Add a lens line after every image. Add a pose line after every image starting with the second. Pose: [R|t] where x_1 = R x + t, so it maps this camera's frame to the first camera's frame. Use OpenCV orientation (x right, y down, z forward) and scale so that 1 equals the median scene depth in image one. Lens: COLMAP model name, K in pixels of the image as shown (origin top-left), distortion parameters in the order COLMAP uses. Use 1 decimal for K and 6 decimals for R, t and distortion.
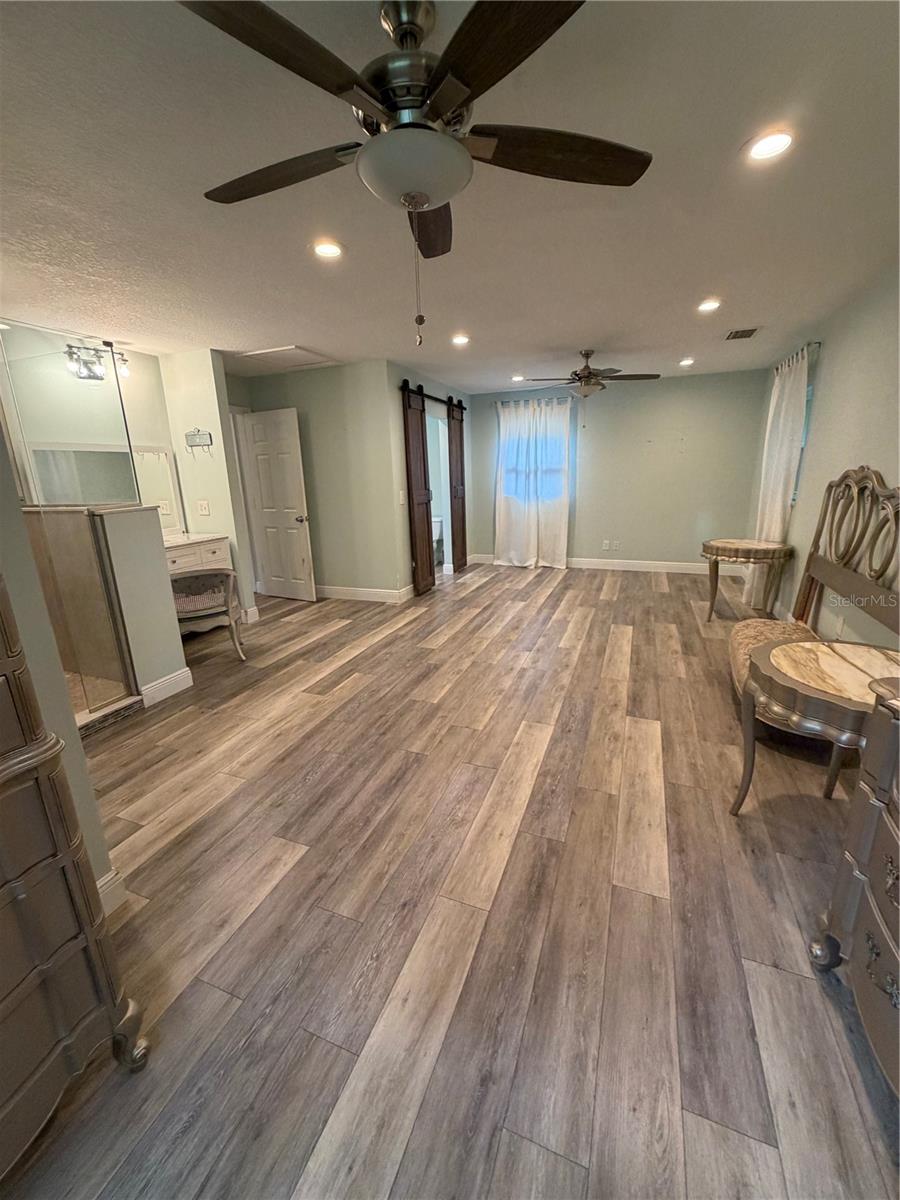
lens RADIAL K [[479.3, 0, 448.4], [0, 479.3, 596.2], [0, 0, 1]] dist [-0.000661, -0.000150]
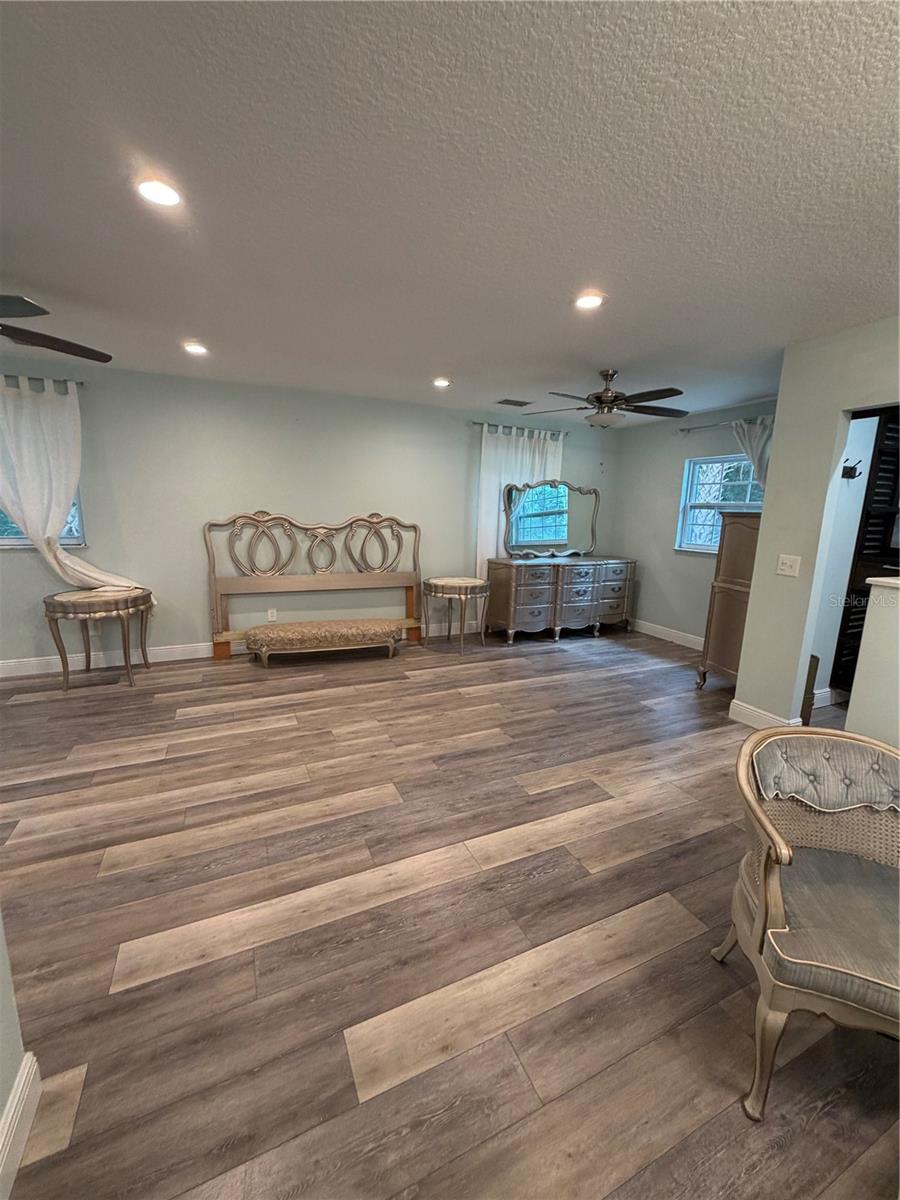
lens RADIAL K [[479.3, 0, 452.3], [0, 479.3, 598.1], [0, 0, 1]] dist [-0.000661, -0.000150]
pose [[-0.725073, -0.117981, 0.678490, -0.585569], [0.168734, 0.924751, 0.341122, -0.388714], [-0.667680, 0.361823, -0.650605, 1.513593]]
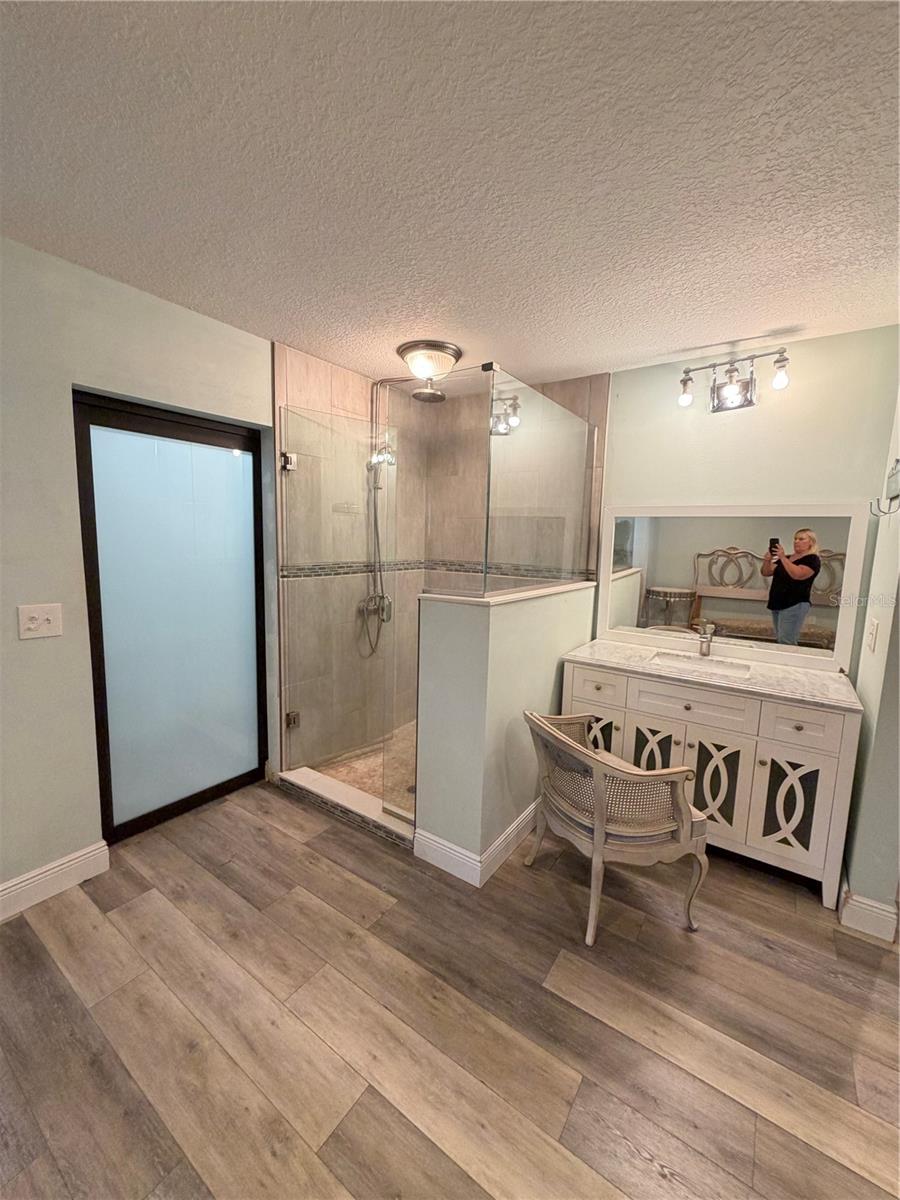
lens RADIAL K [[479.3, 0, 452.2], [0, 479.3, 599.9], [0, 0, 1]] dist [-0.000661, -0.000150]
pose [[-0.228099, 0.143703, -0.962975, 0.008481], [-0.267204, 0.941834, 0.203840, -0.281845], [0.936255, 0.303806, -0.176433, 0.985222]]
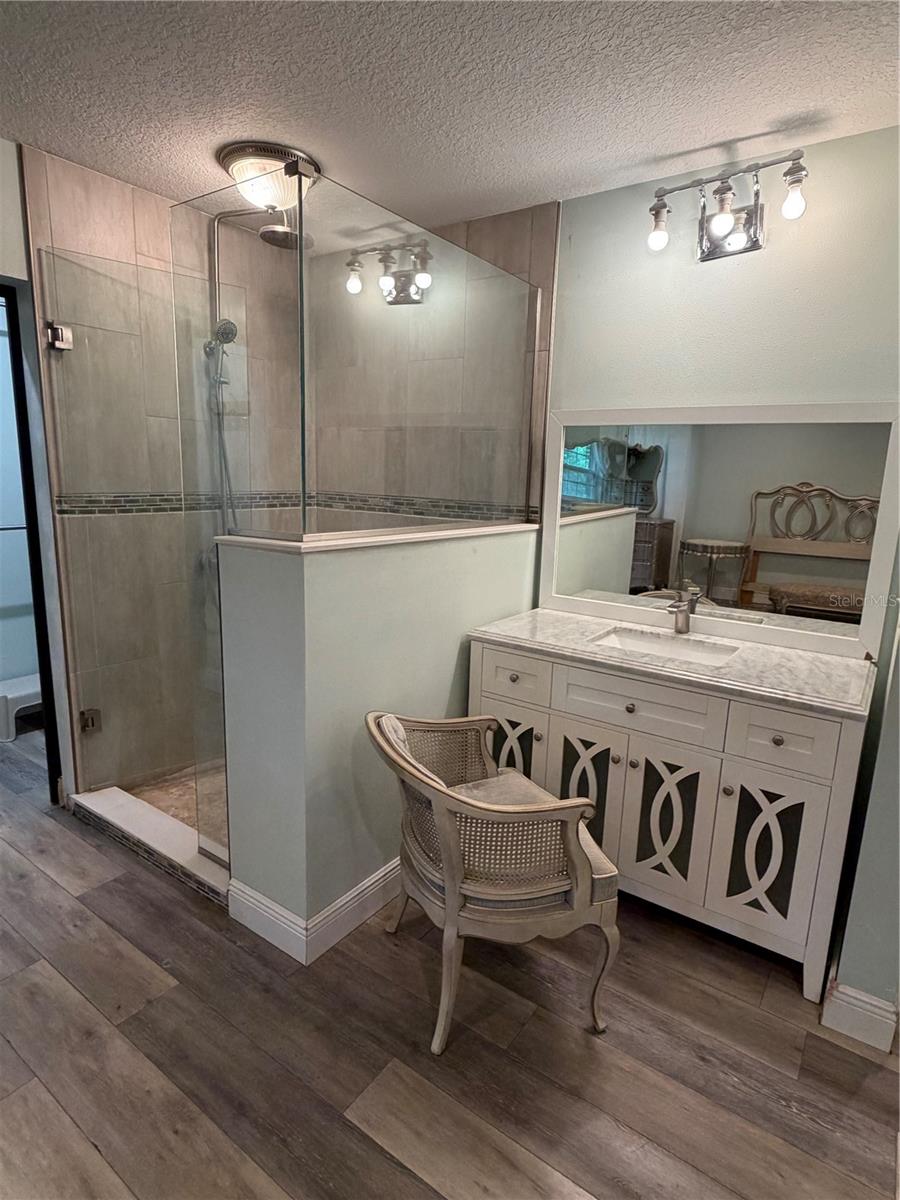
lens RADIAL K [[648.5, 0, 451.4], [0, 648.5, 603.8], [0, 0, 1]] dist [0.000302, -0.000601]
pose [[-0.235354, 0.210249, -0.948896, -0.094012], [-0.272620, 0.922845, 0.272095, -0.303477], [0.932892, 0.322727, -0.159877, 1.132168]]
